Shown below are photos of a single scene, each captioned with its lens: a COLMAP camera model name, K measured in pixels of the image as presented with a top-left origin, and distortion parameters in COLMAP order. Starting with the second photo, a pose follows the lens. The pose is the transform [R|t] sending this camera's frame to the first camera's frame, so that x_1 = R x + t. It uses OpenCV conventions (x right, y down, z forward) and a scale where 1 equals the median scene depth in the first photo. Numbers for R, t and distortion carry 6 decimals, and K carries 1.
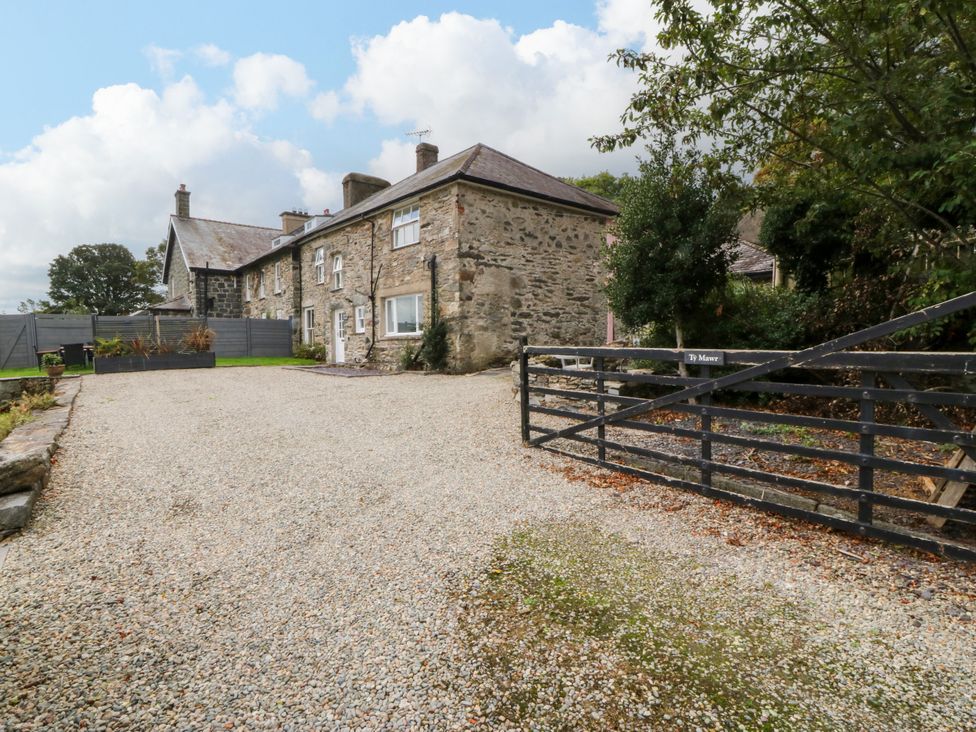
lens RADIAL K [[508.4, 0, 485.8], [0, 508.4, 354.7], [0, 0, 1]] dist [-0.003243, -0.013000]
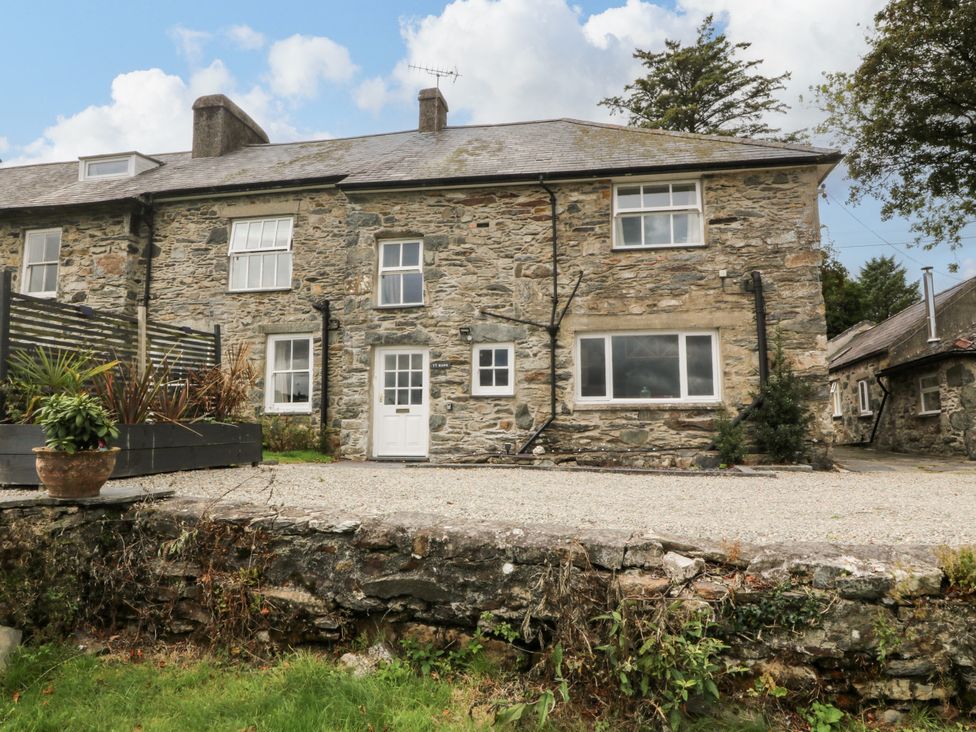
lens RADIAL K [[678.8, 0, 484.8], [0, 678.8, 353.3], [0, 0, 1]] dist [0.023537, -0.040575]
pose [[0.787035, 0.096920, 0.609248, -0.741058], [-0.001730, 0.987925, -0.154926, 0.023009], [-0.616906, 0.120878, 0.777698, 0.516165]]
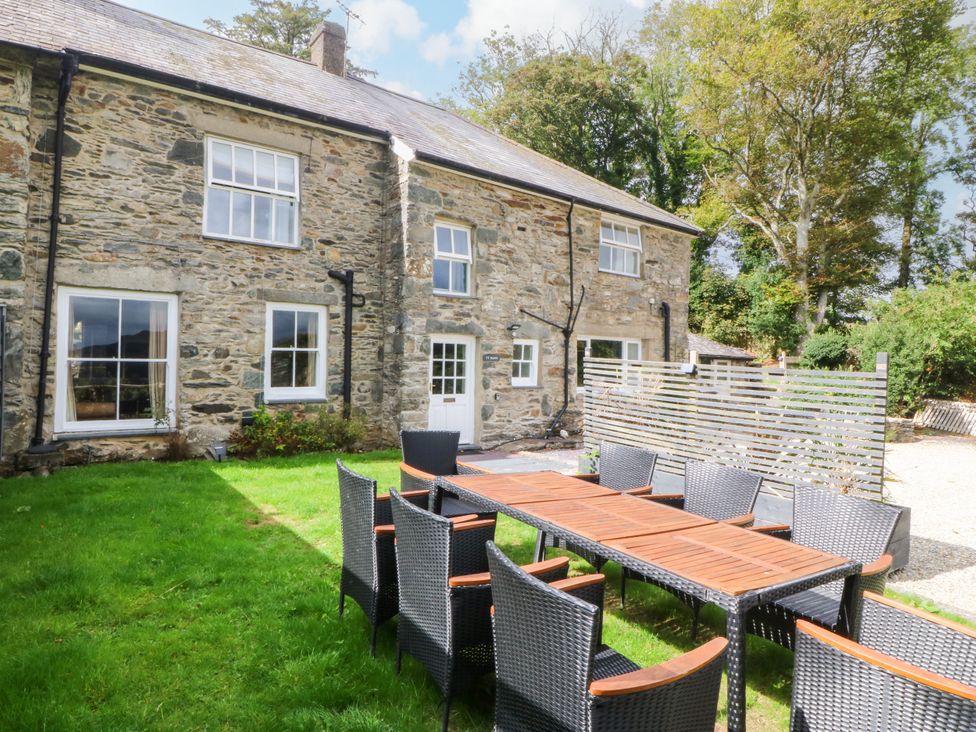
lens RADIAL K [[602.0, 0, 486.2], [0, 602.0, 355.5], [0, 0, 1]] dist [-0.001857, -0.003499]
pose [[0.065649, 0.036660, 0.997169, -1.021958], [-0.000601, 0.999326, -0.036700, -0.058029], [-0.997843, 0.001810, 0.065627, 1.098680]]
